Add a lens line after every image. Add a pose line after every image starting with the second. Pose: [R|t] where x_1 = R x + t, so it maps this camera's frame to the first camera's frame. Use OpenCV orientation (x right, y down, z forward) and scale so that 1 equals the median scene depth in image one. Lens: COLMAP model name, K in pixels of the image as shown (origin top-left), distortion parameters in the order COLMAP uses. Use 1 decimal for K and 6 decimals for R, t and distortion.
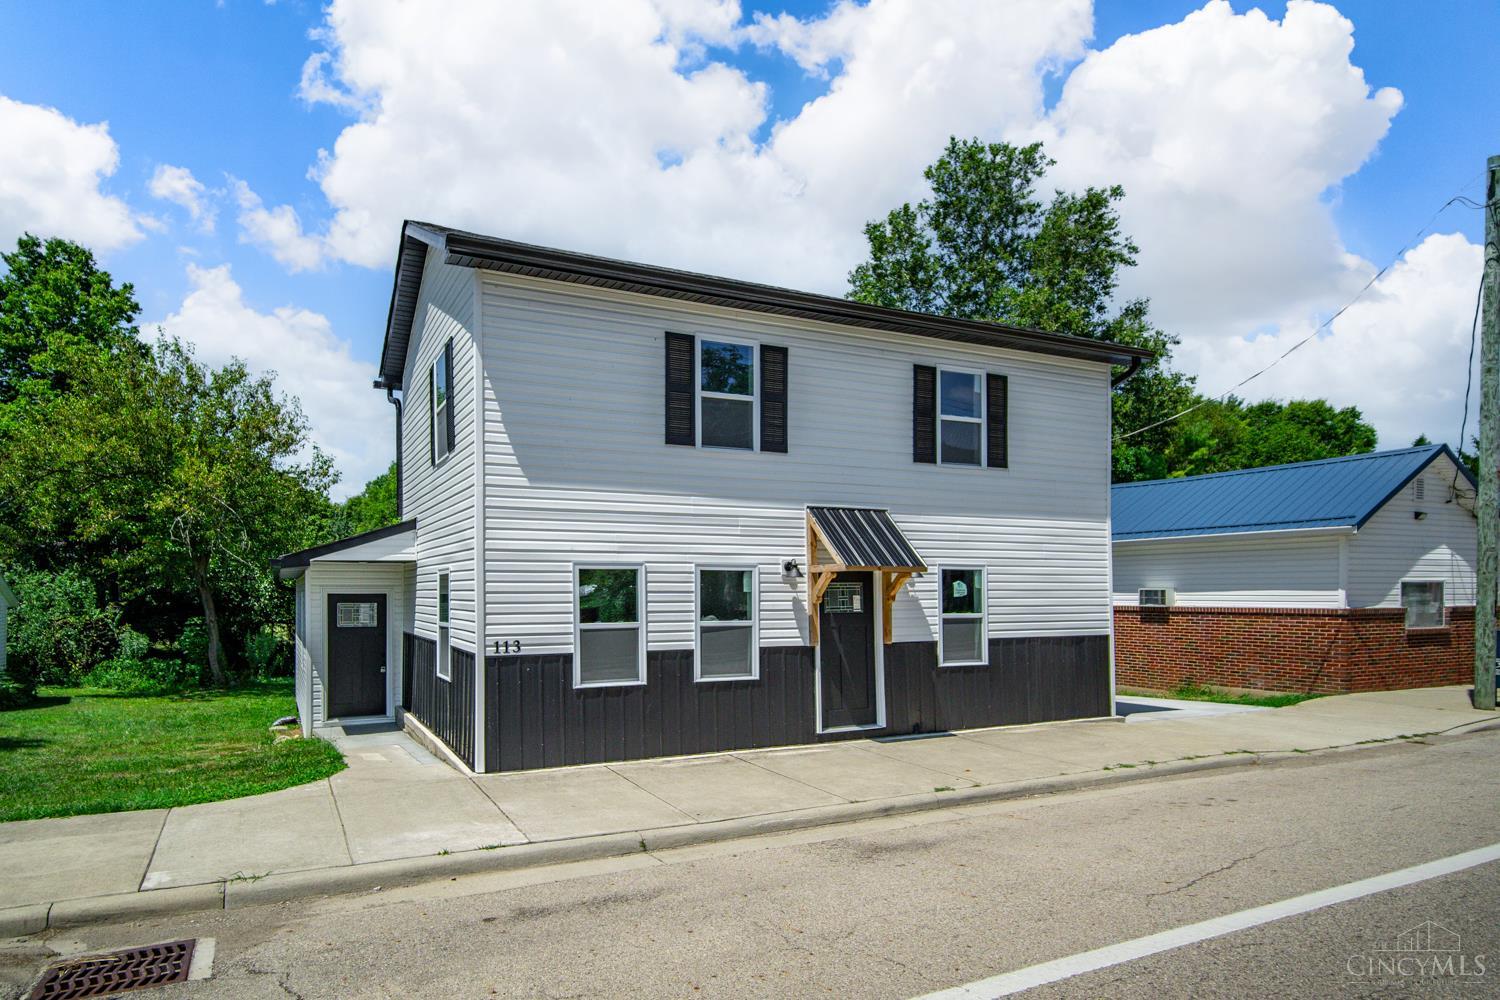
lens RADIAL K [[832.7, 0, 750.0], [0, 832.7, 610.7], [0, 0, 1]] dist [-0.019765, -0.000004]
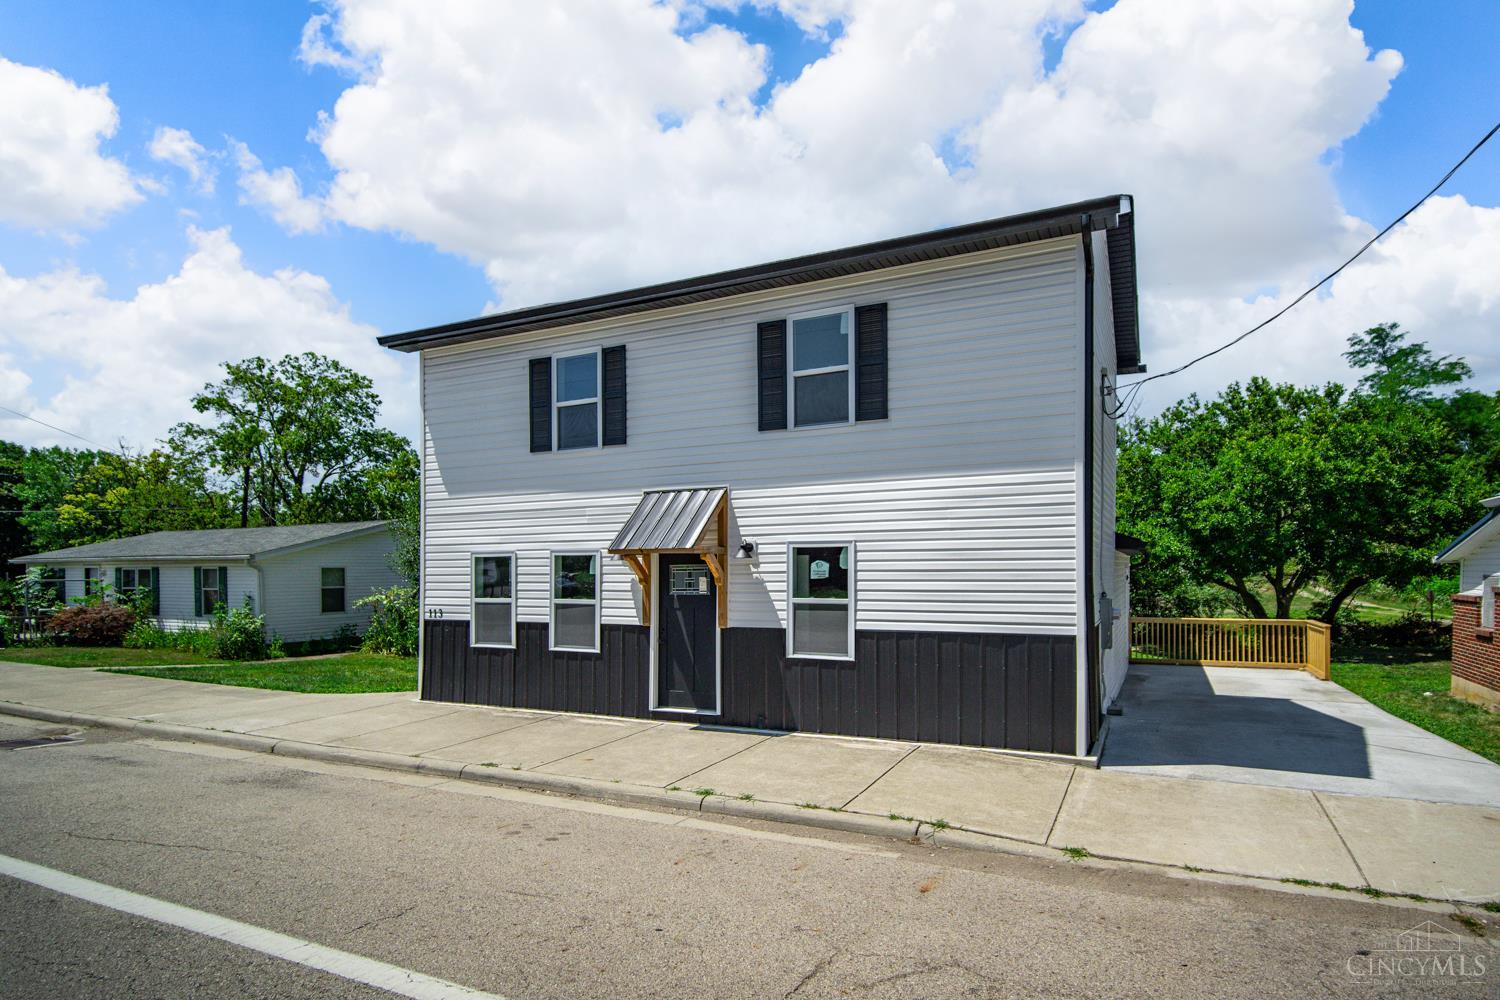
lens RADIAL K [[813.9, 0, 752.5], [0, 813.9, 582.3], [0, 0, 1]] dist [-0.000634, -0.000852]
pose [[0.633365, 0.012765, -0.773748, 0.943344], [-0.007488, 0.999918, 0.010366, -0.023453], [0.773817, -0.000771, 0.633409, 0.454960]]
